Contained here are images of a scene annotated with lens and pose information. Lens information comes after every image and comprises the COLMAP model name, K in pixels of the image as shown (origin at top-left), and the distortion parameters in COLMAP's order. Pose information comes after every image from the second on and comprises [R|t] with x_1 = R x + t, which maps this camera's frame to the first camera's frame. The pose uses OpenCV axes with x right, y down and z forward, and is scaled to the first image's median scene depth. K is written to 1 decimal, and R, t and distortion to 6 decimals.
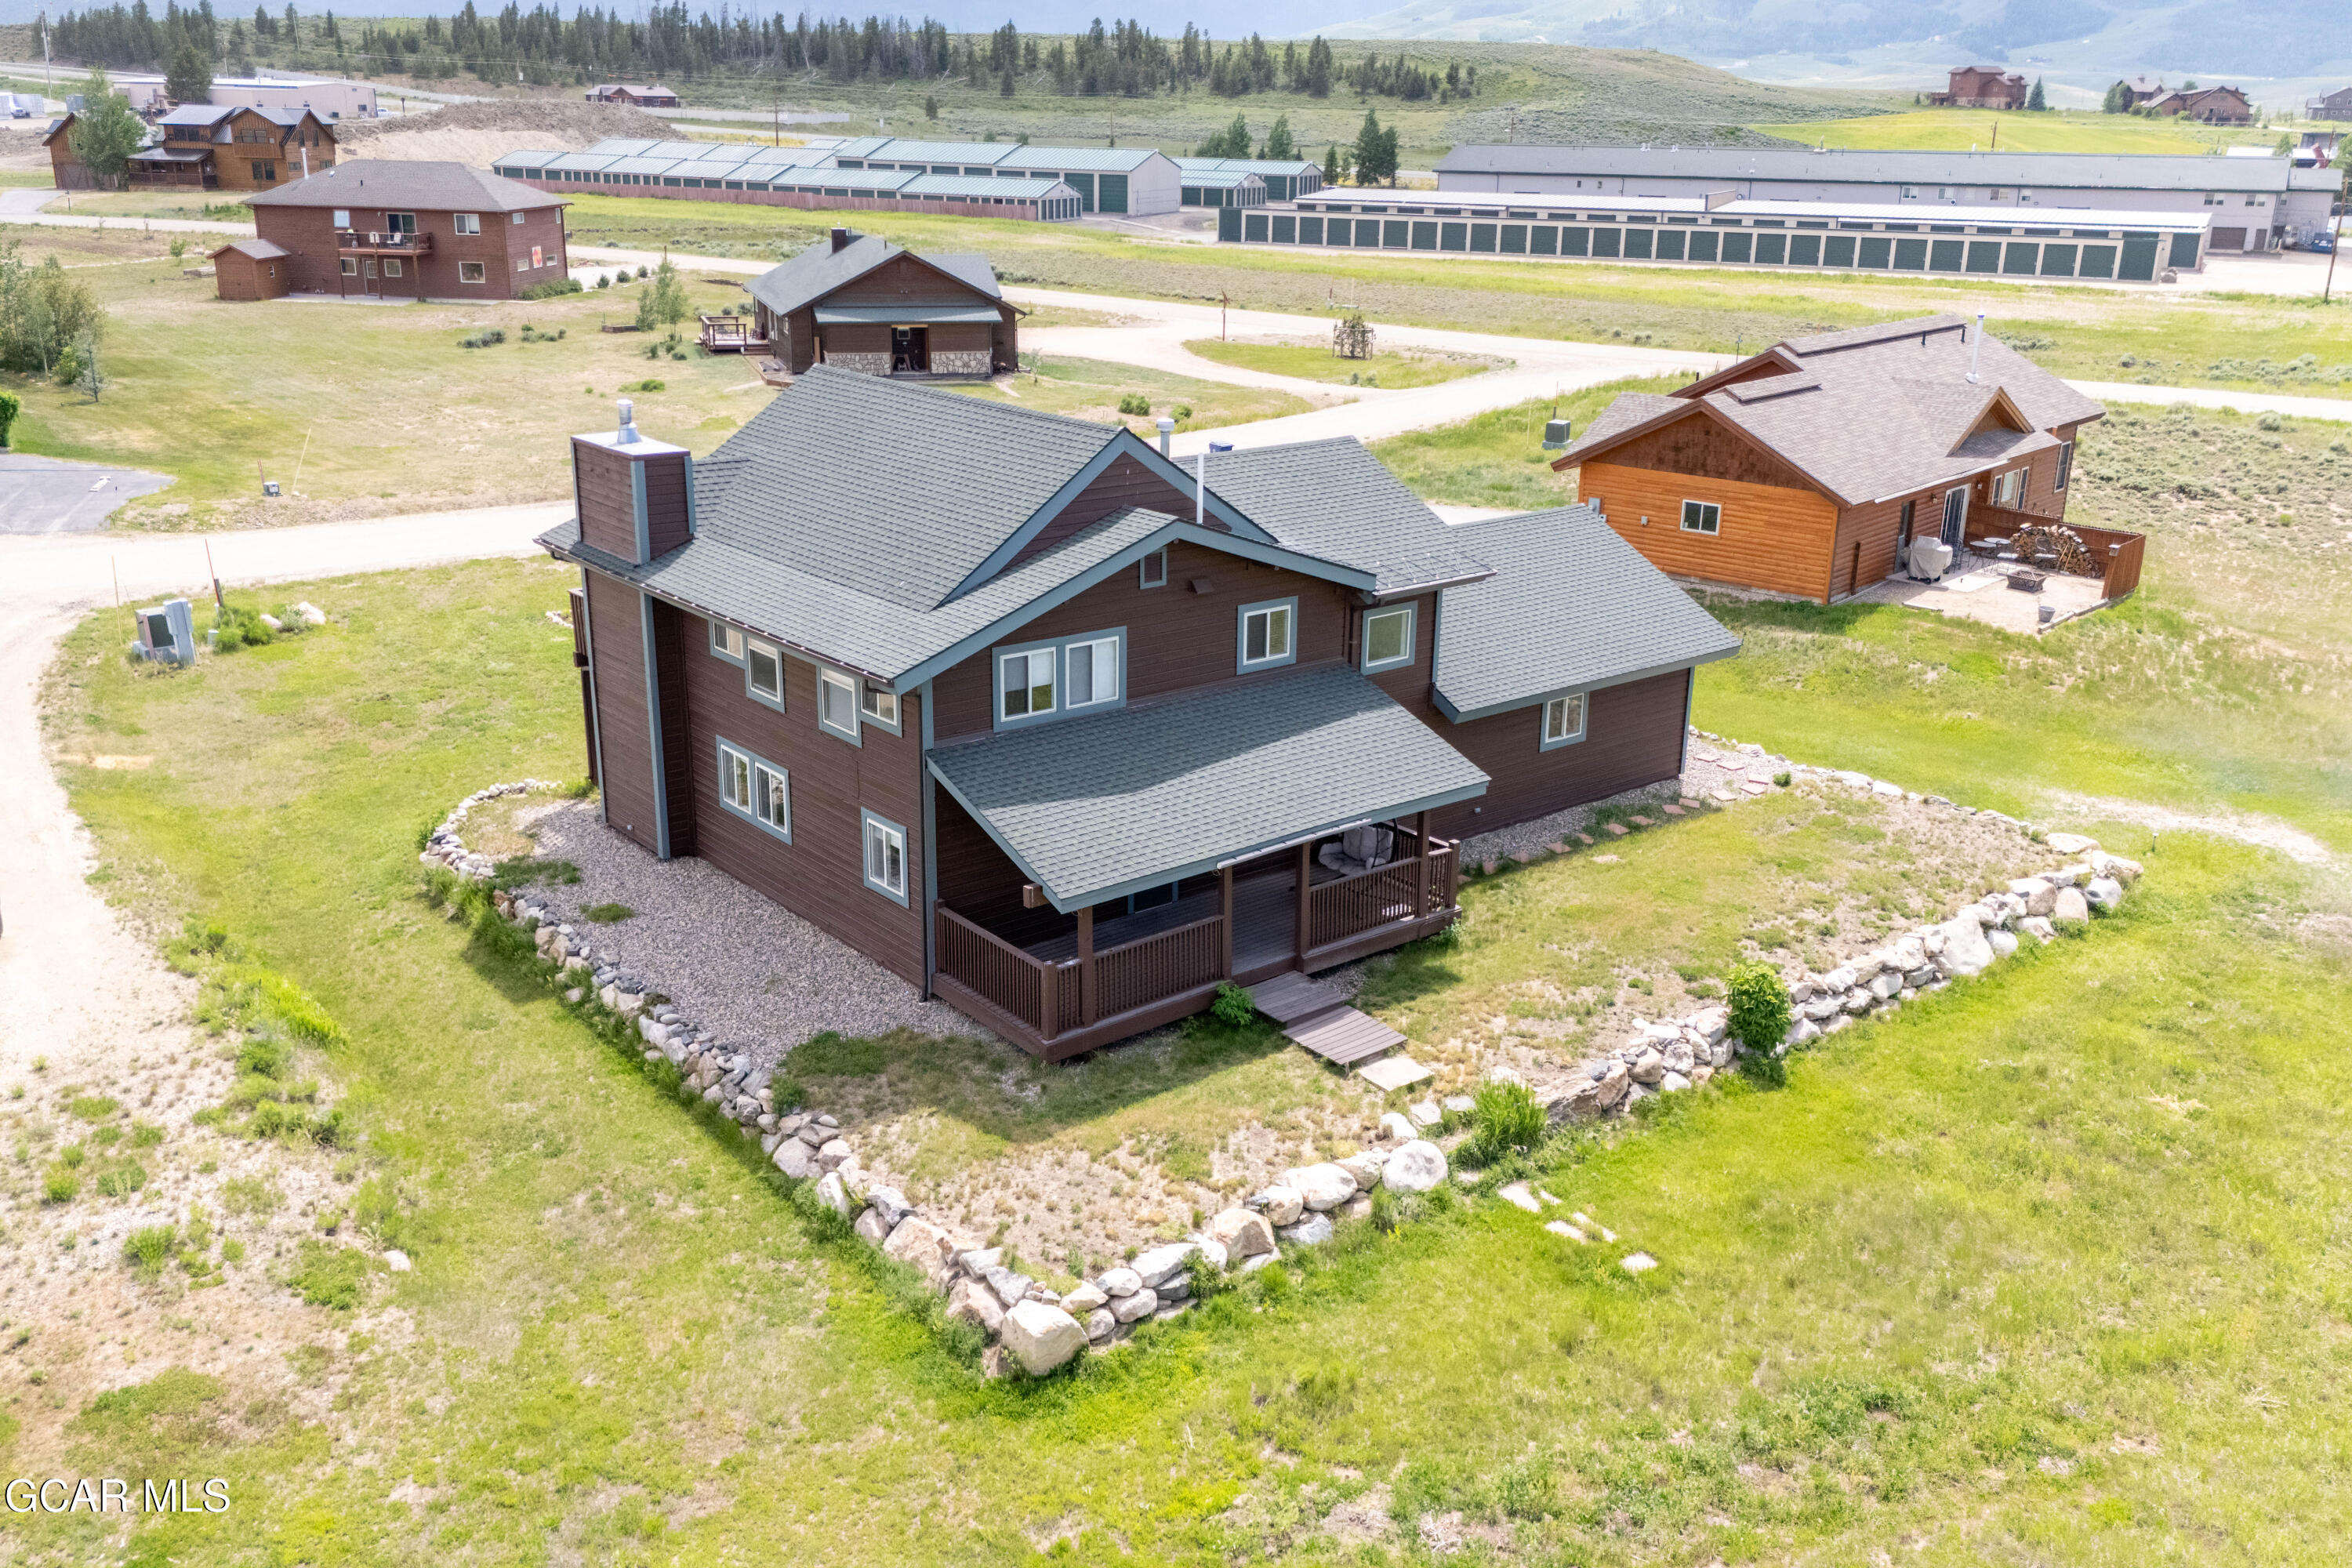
lens RADIAL K [[2045.4, 0, 1173.9], [0, 2045.4, 791.6], [0, 0, 1]] dist [0.099897, -0.134646]
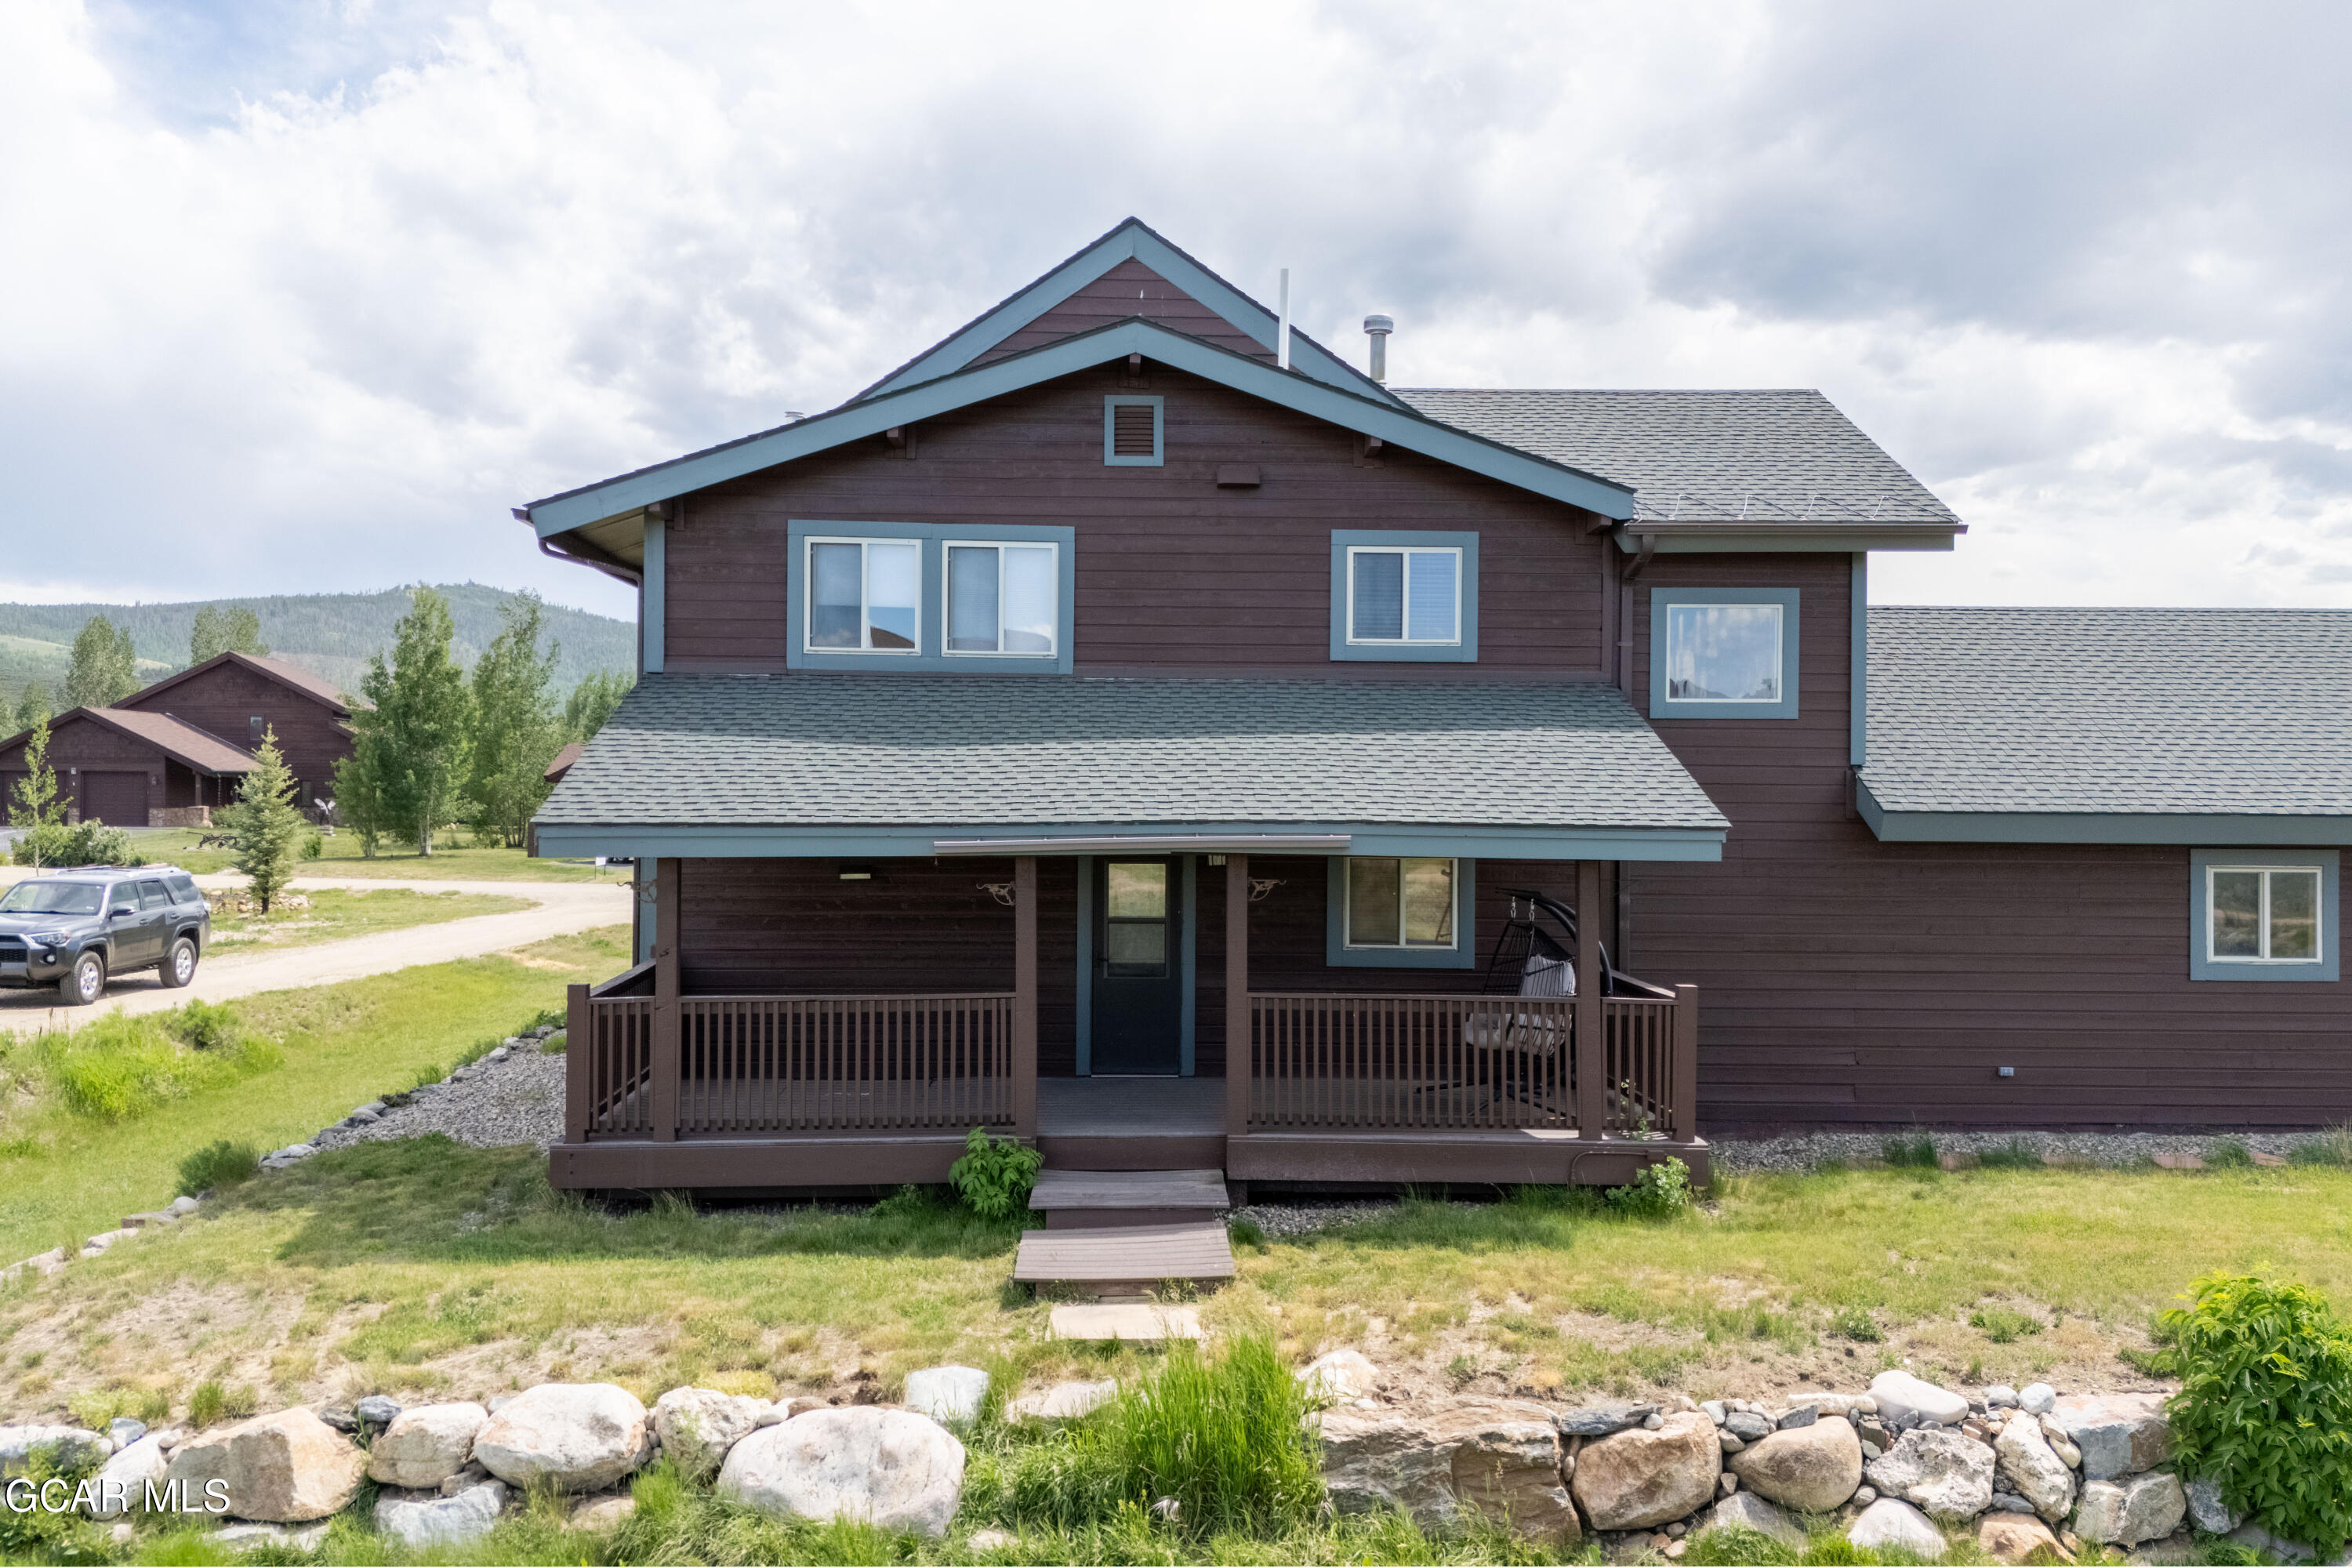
lens RADIAL K [[2045.4, 0, 1173.9], [0, 2045.4, 791.6], [0, 0, 1]] dist [0.099897, -0.134646]
pose [[0.797240, -0.007238, -0.603619, 0.204885], [-0.188436, 0.946979, -0.260235, 0.078843], [0.573498, 0.321213, 0.753606, 0.364920]]
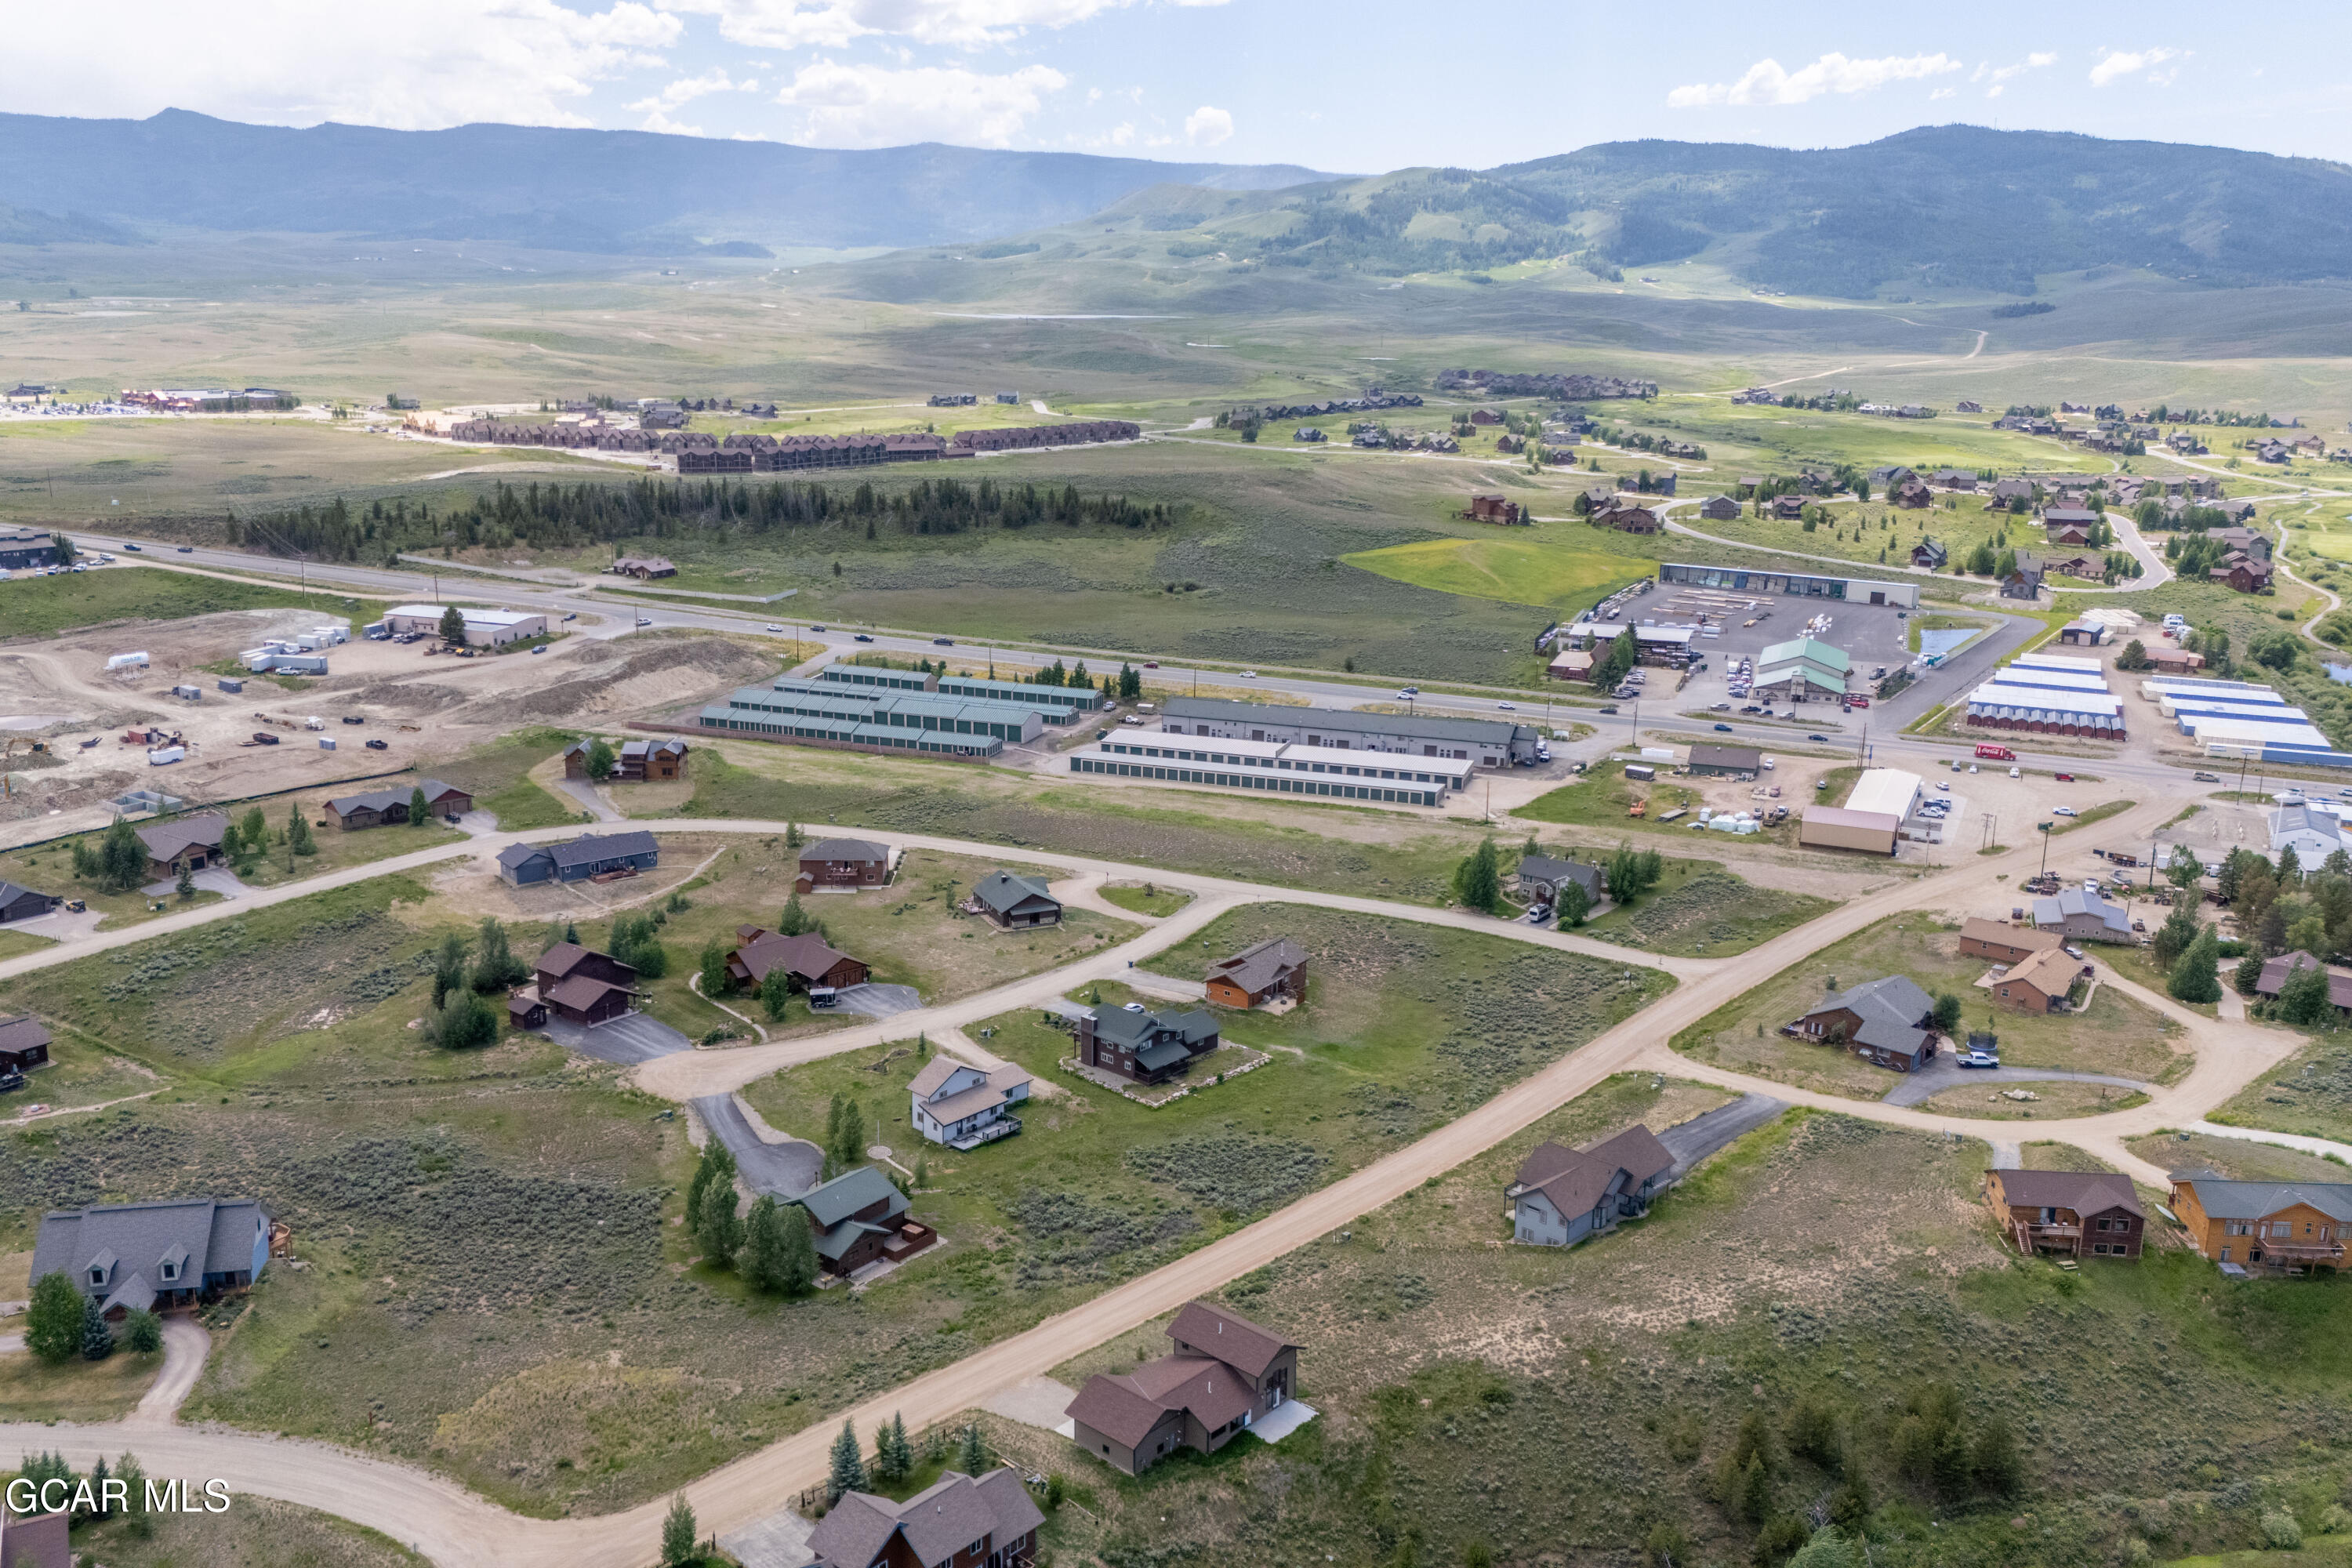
lens RADIAL K [[2045.4, 0, 1173.9], [0, 2045.4, 791.6], [0, 0, 1]] dist [0.099897, -0.134646]
pose [[0.990028, -0.034246, 0.136645, -0.693555], [0.043781, 0.996766, -0.067392, -0.342005], [-0.133895, 0.072702, 0.988325, -4.973377]]
